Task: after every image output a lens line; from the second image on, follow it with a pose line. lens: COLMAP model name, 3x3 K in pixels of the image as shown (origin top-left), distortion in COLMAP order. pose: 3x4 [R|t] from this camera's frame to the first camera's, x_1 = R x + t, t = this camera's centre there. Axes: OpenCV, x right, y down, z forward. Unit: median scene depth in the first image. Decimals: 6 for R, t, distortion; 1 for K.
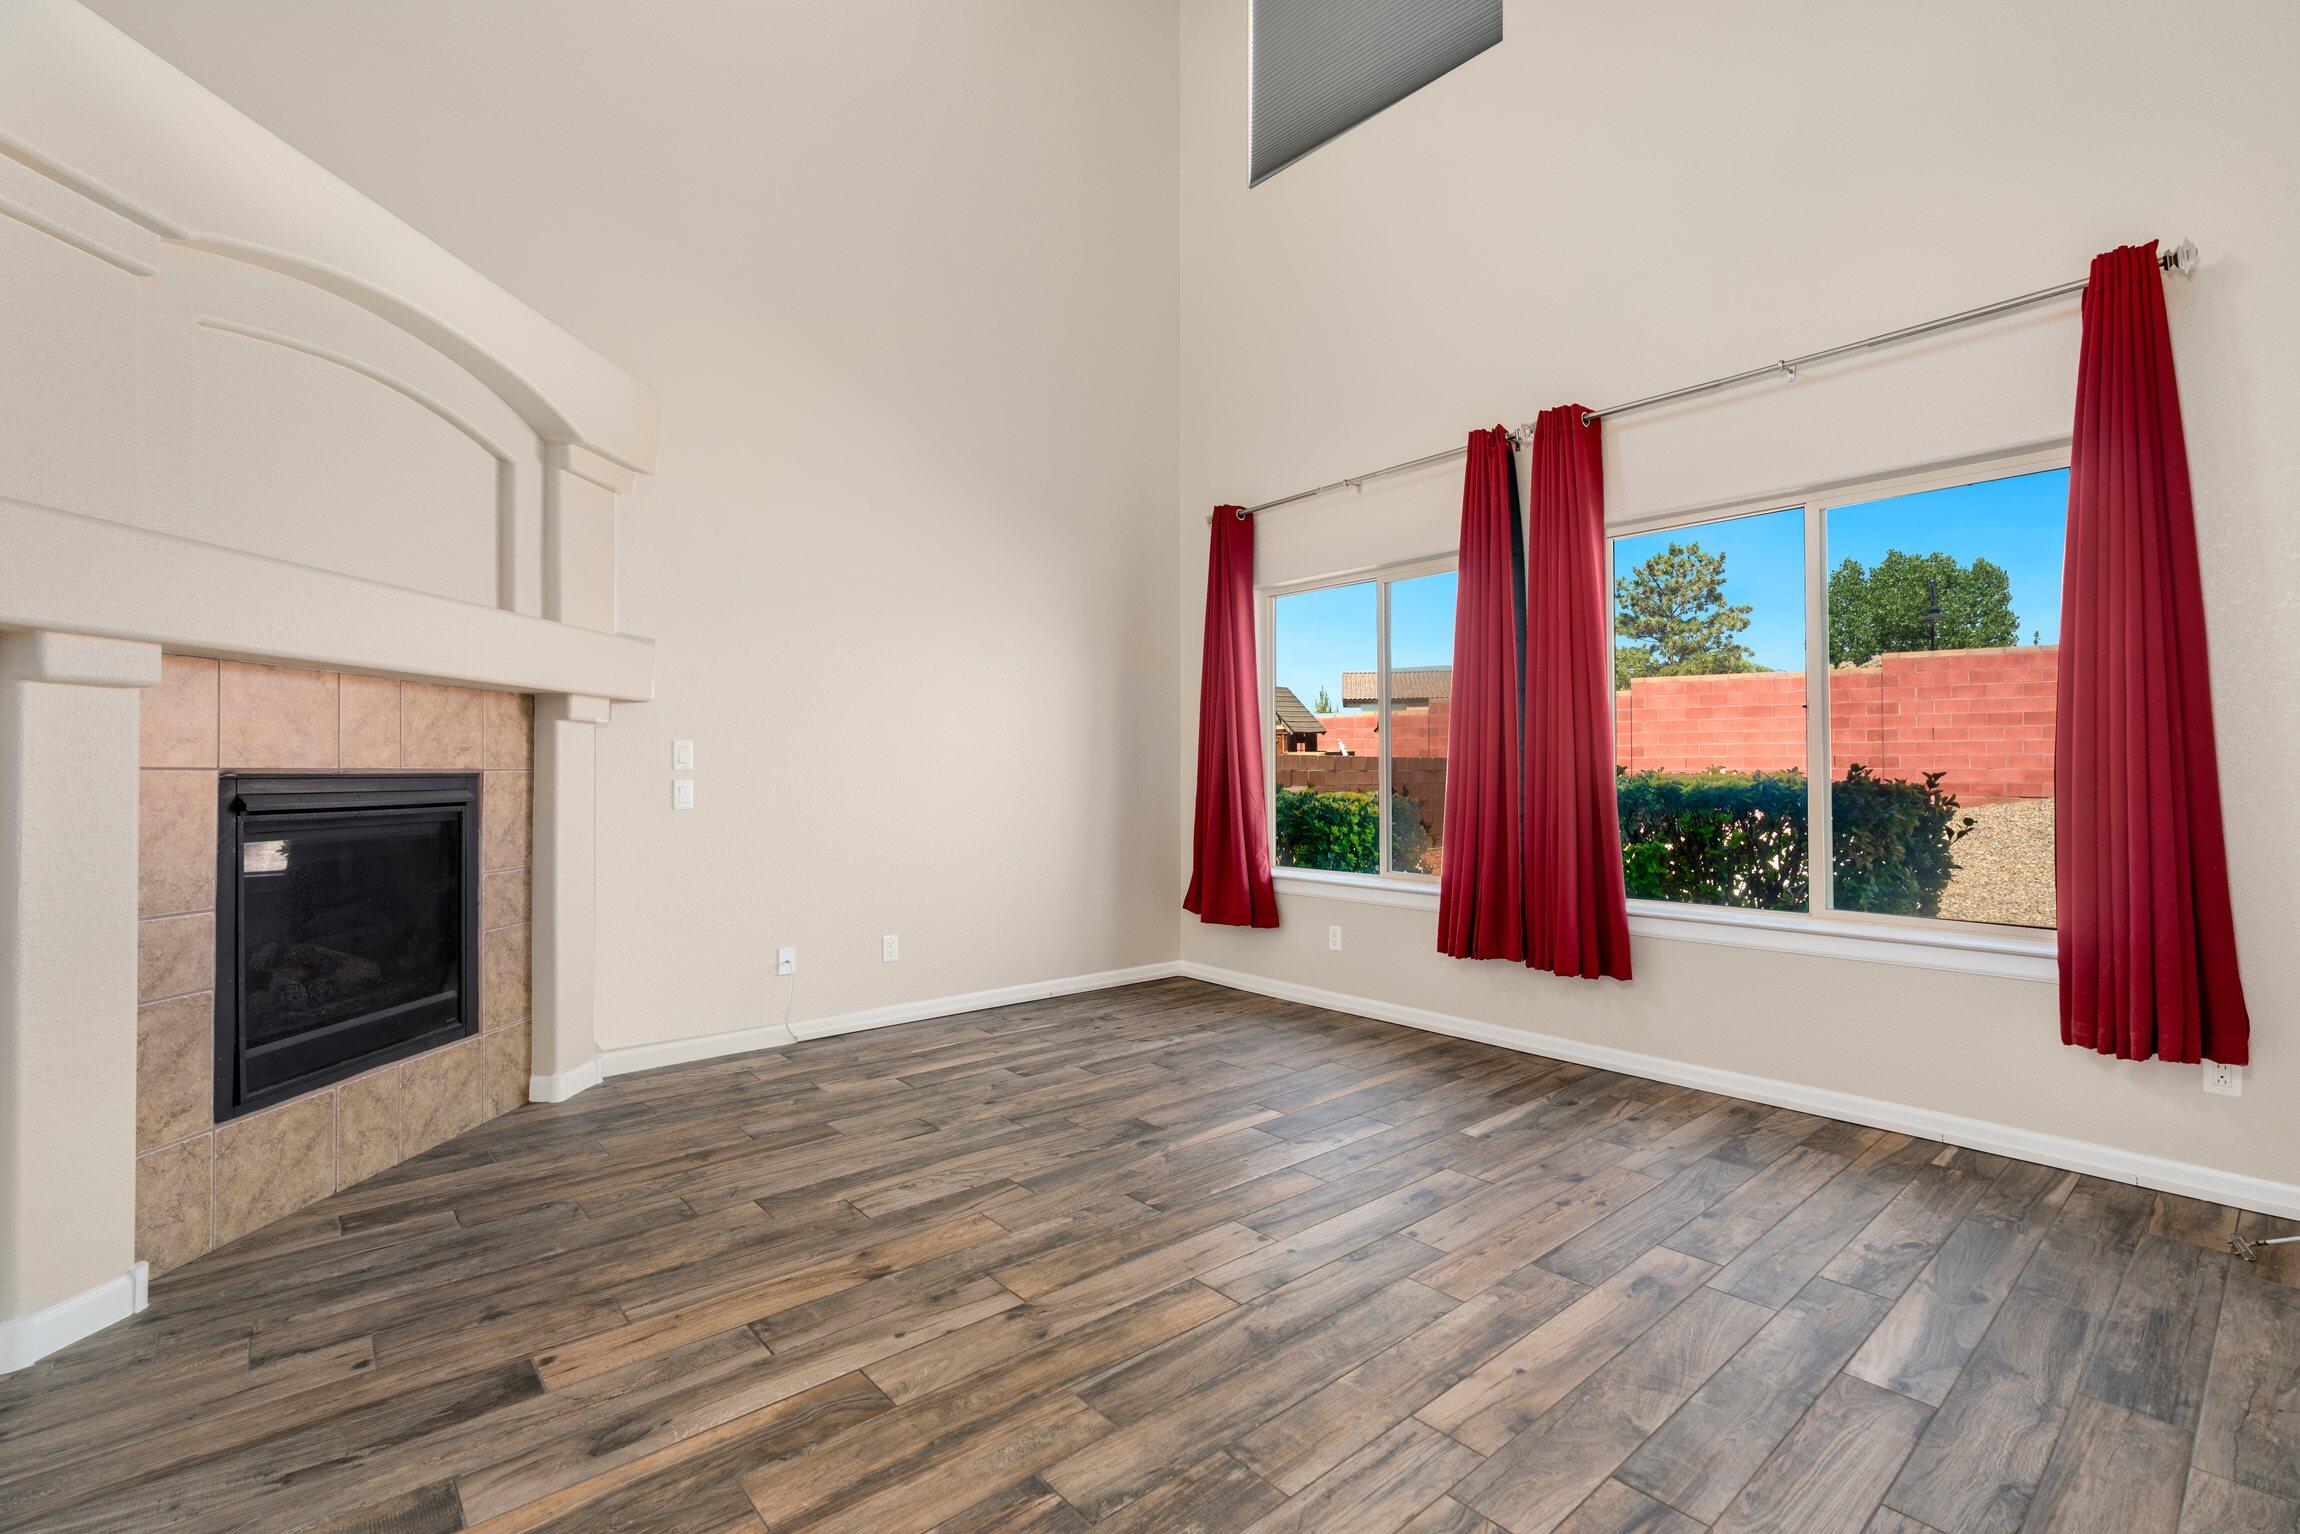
lens RADIAL K [[1058.3, 0, 1180.2], [0, 1058.3, 745.3], [0, 0, 1]] dist [-0.011815, 0.003310]
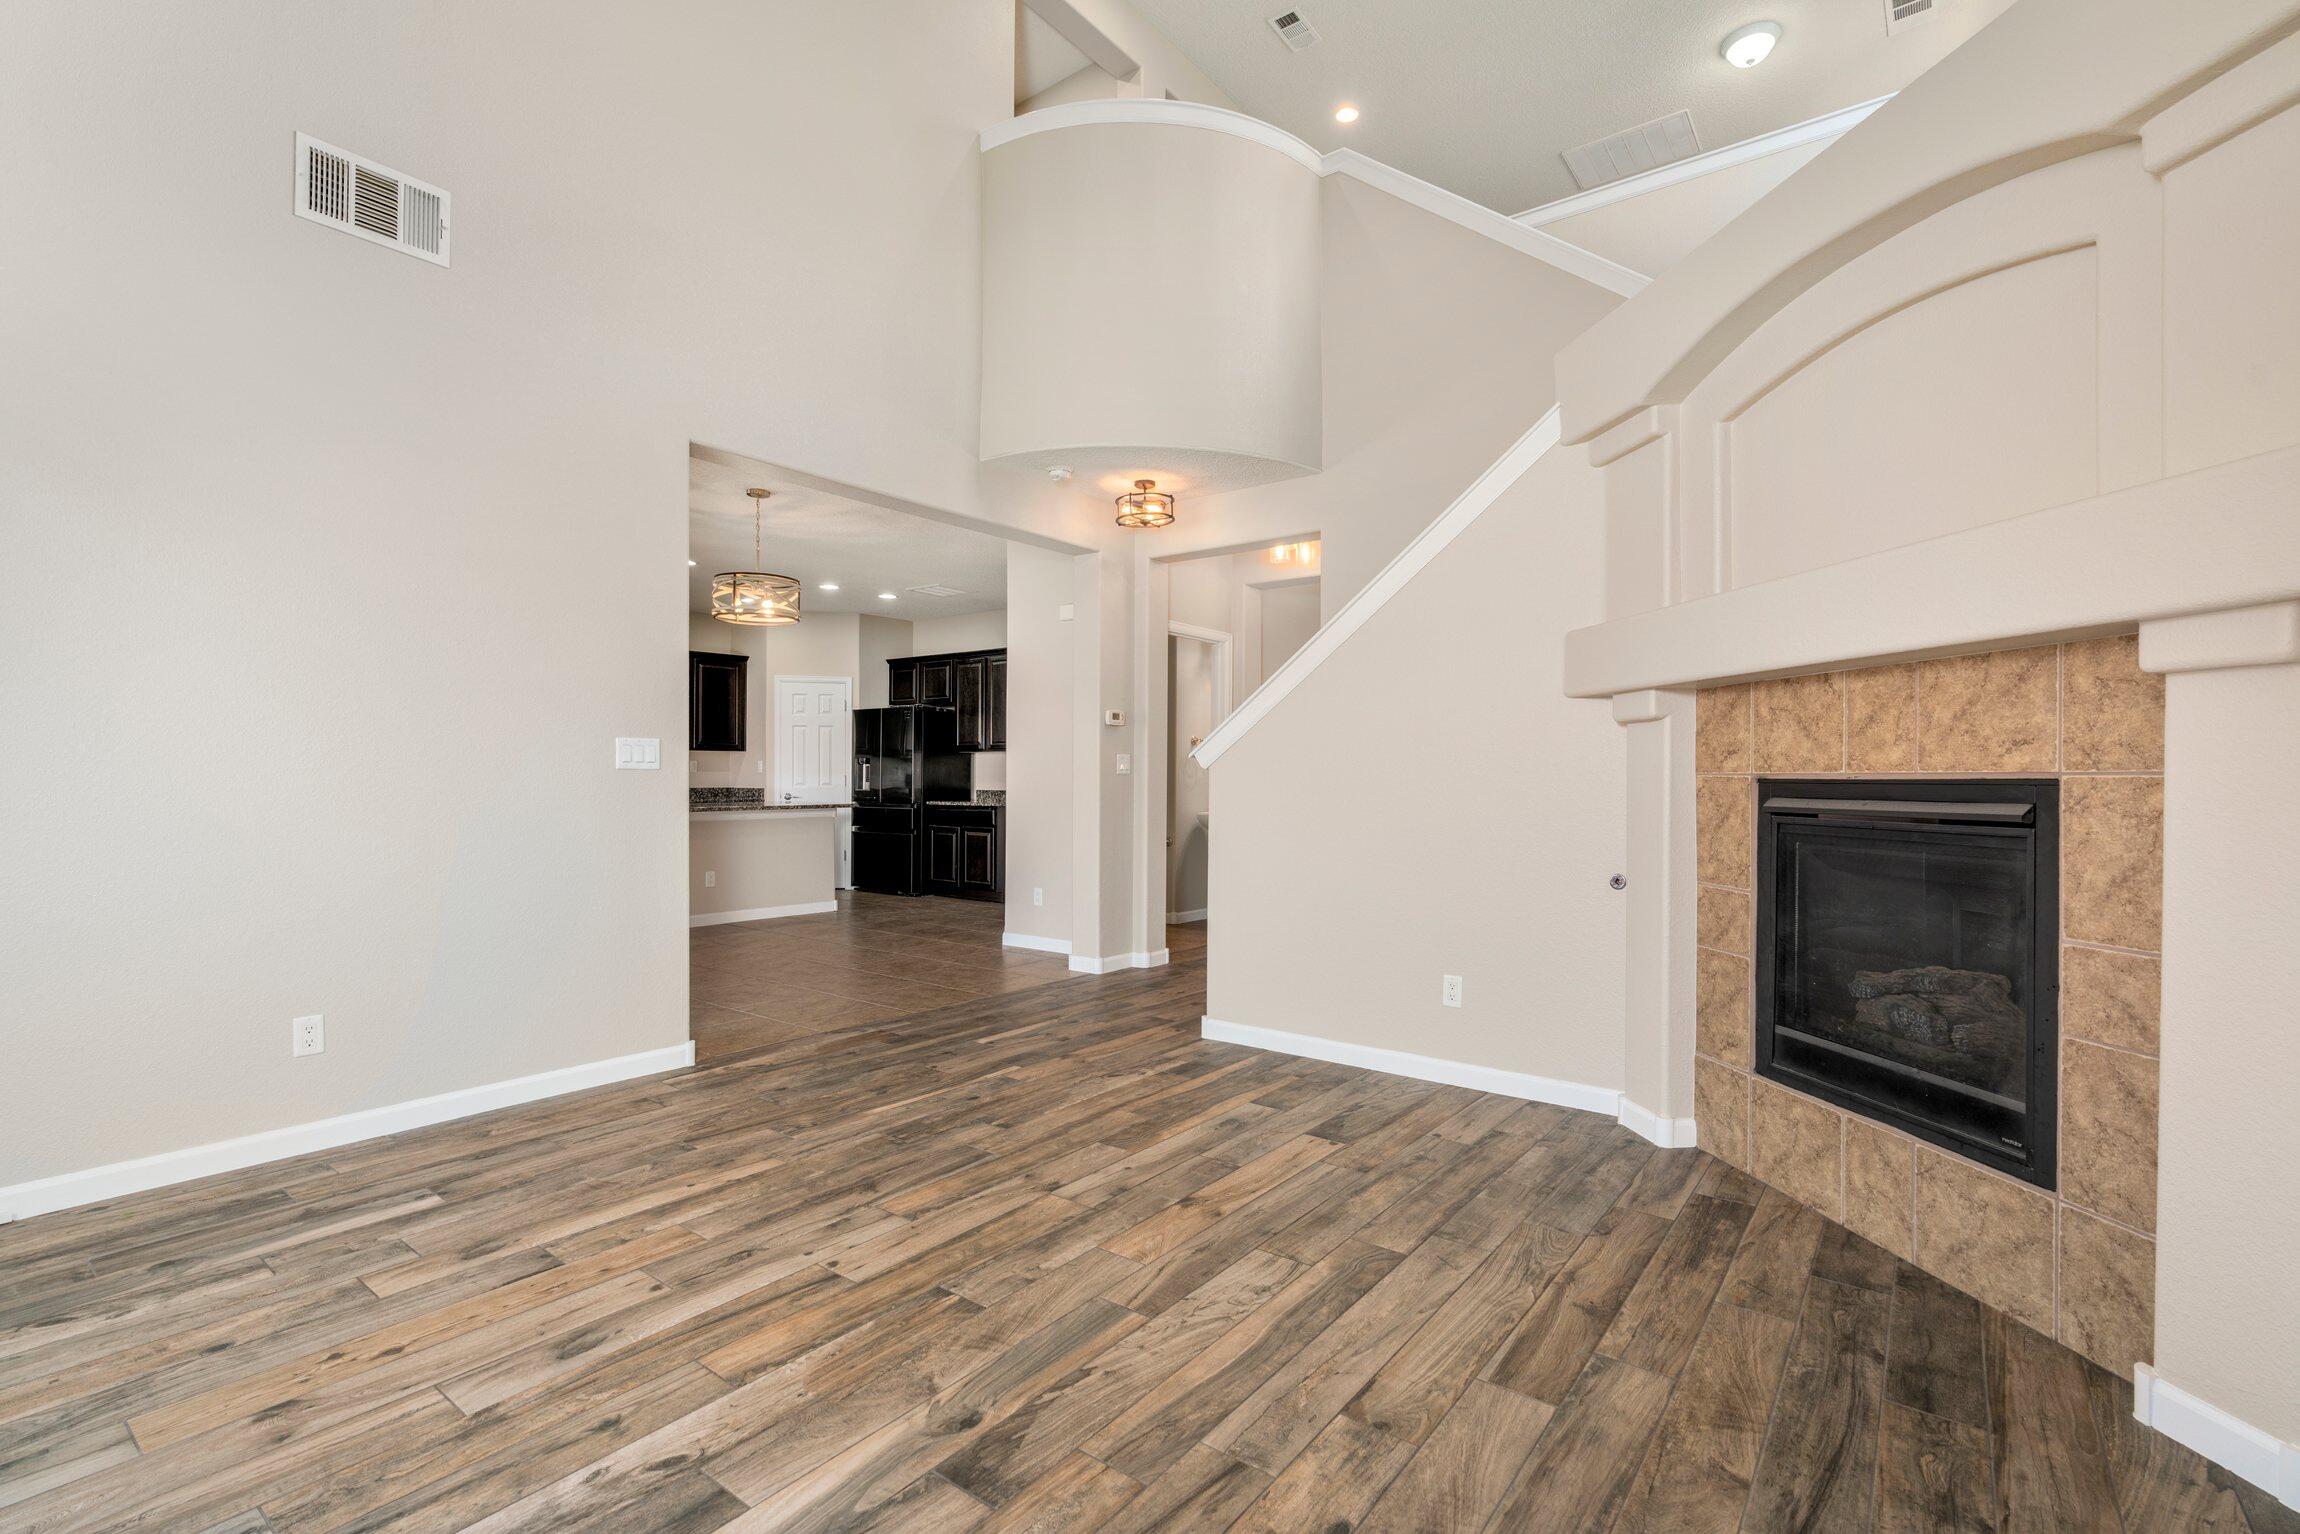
lens RADIAL K [[1058.3, 0, 1180.8], [0, 1058.3, 801.2], [0, 0, 1]] dist [-0.011815, 0.003310]
pose [[-0.979672, 0.004266, -0.200559, -0.034102], [0.004671, 0.999988, -0.001545, 0.041419], [0.200550, -0.002450, -0.979680, 1.649918]]
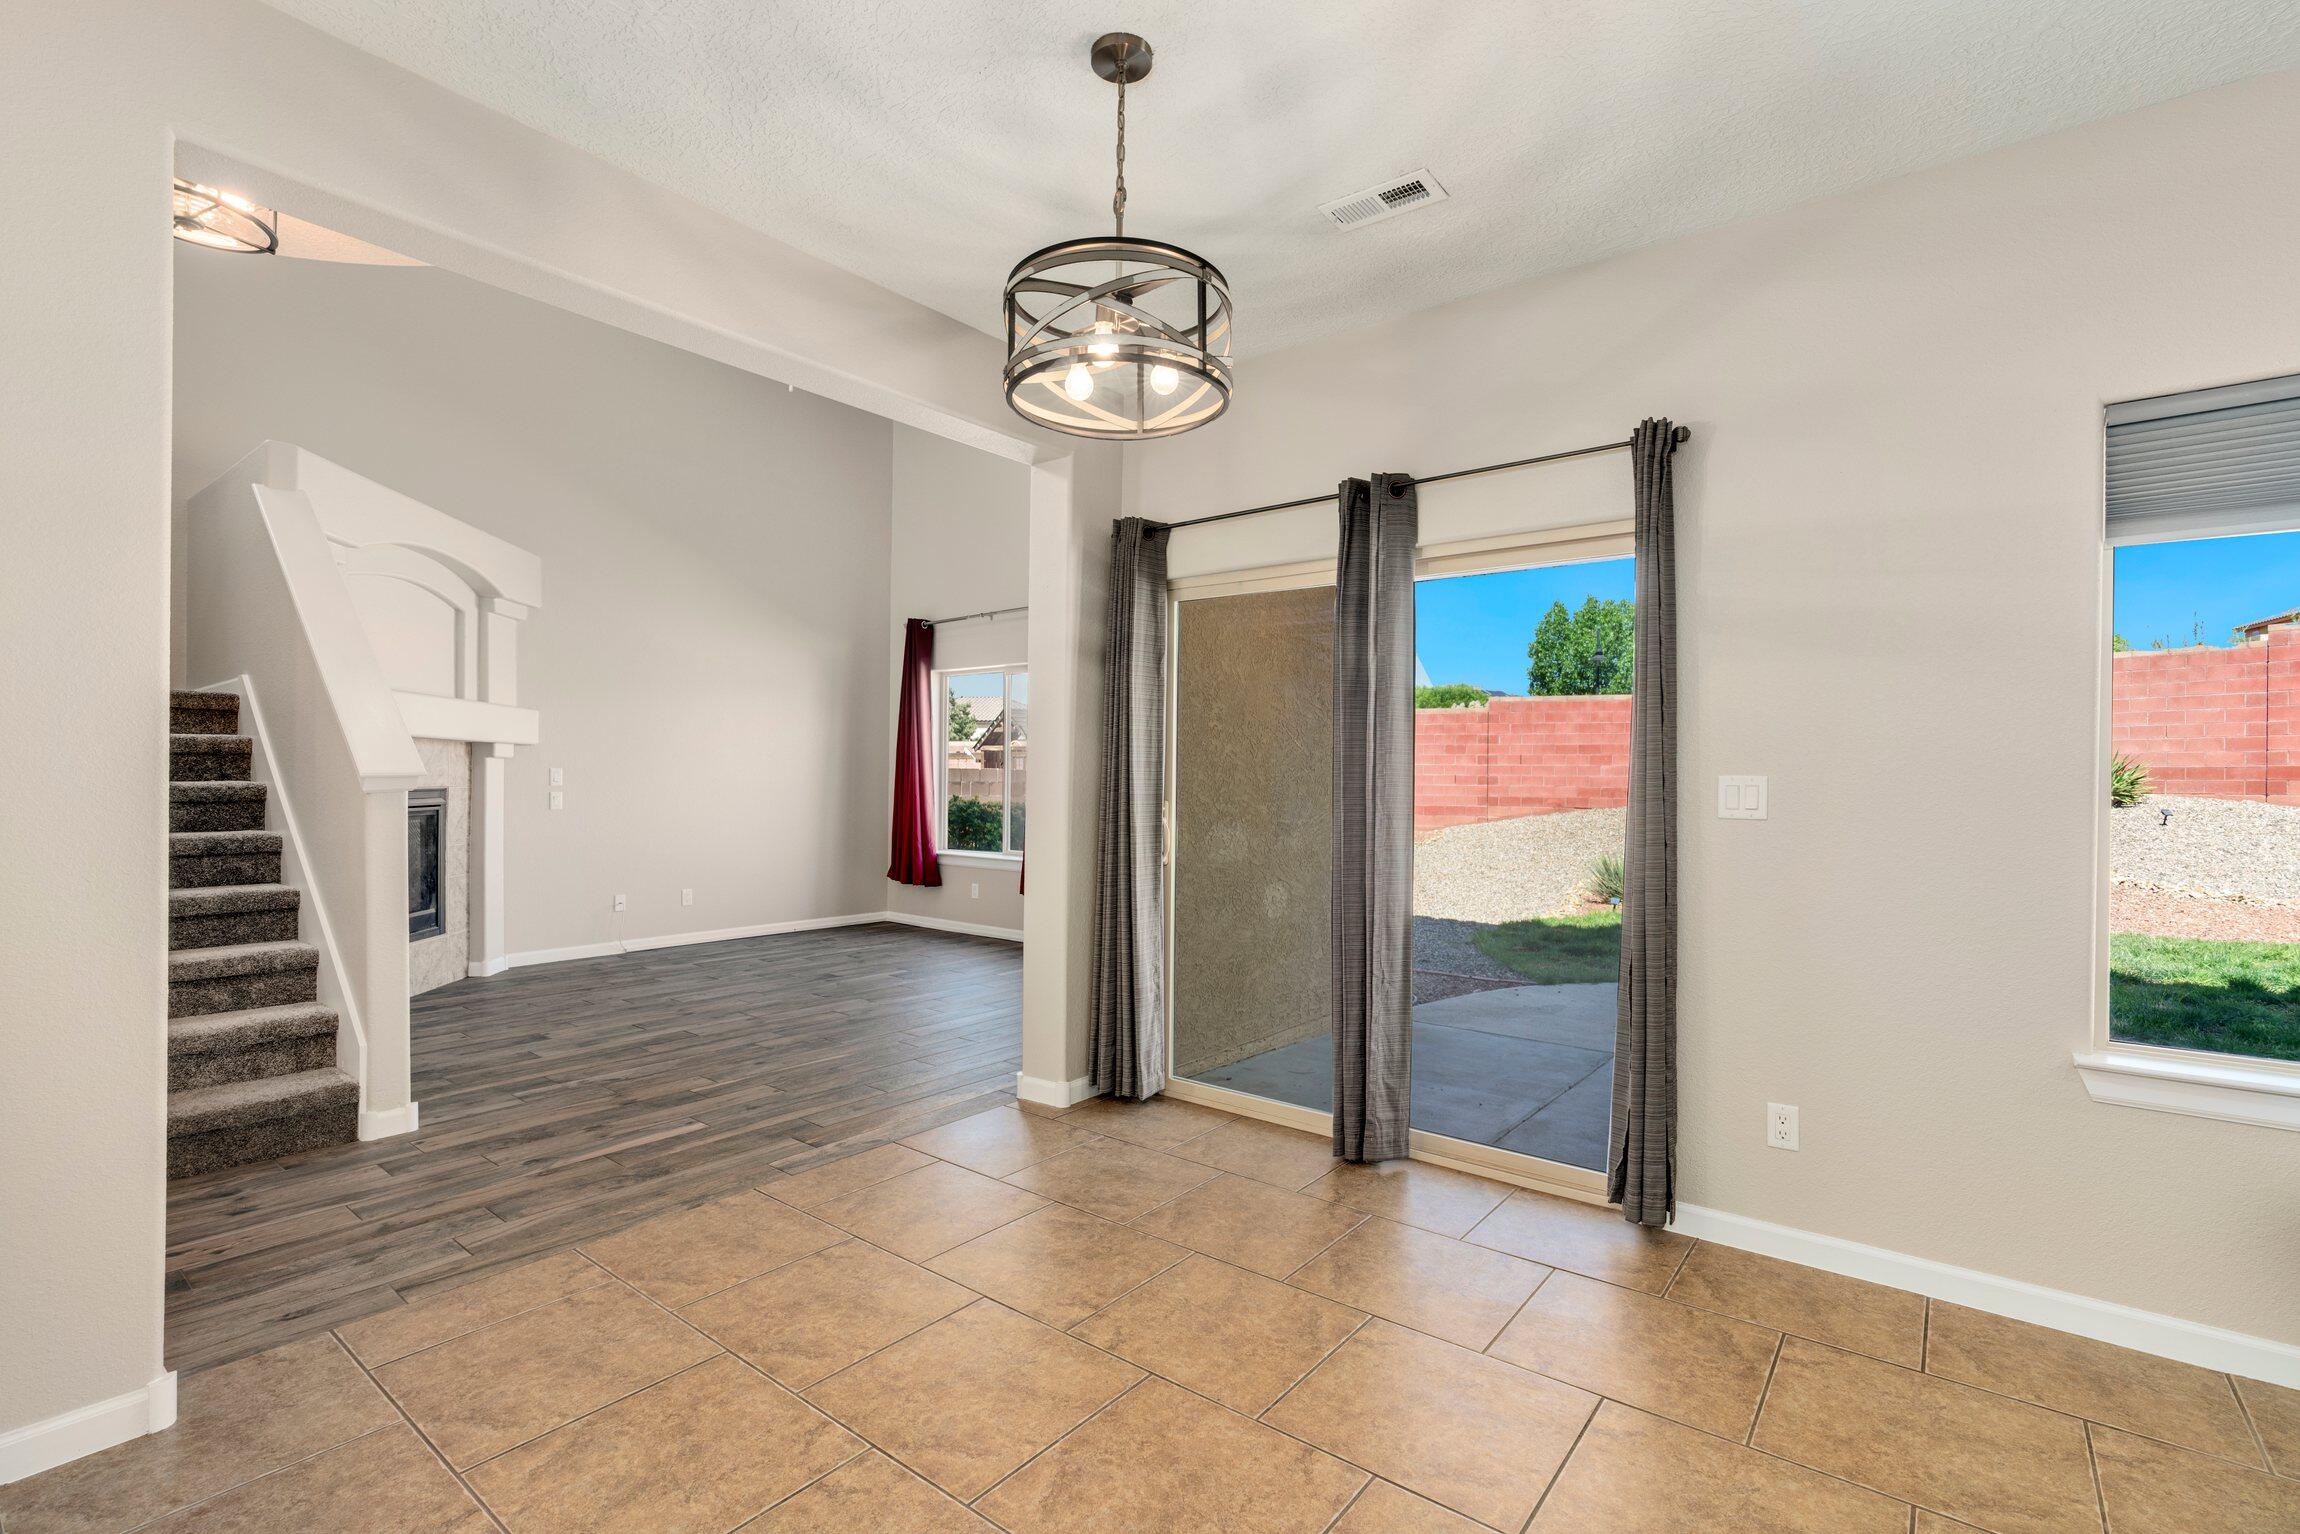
lens RADIAL K [[1058.3, 0, 1187.9], [0, 1058.3, 771.2], [0, 0, 1]] dist [-0.011815, 0.003310]
pose [[0.981639, 0.014707, 0.190179, 0.254302], [-0.018637, 0.999648, 0.018891, -0.066487], [-0.189834, -0.022089, 0.981568, -1.098795]]
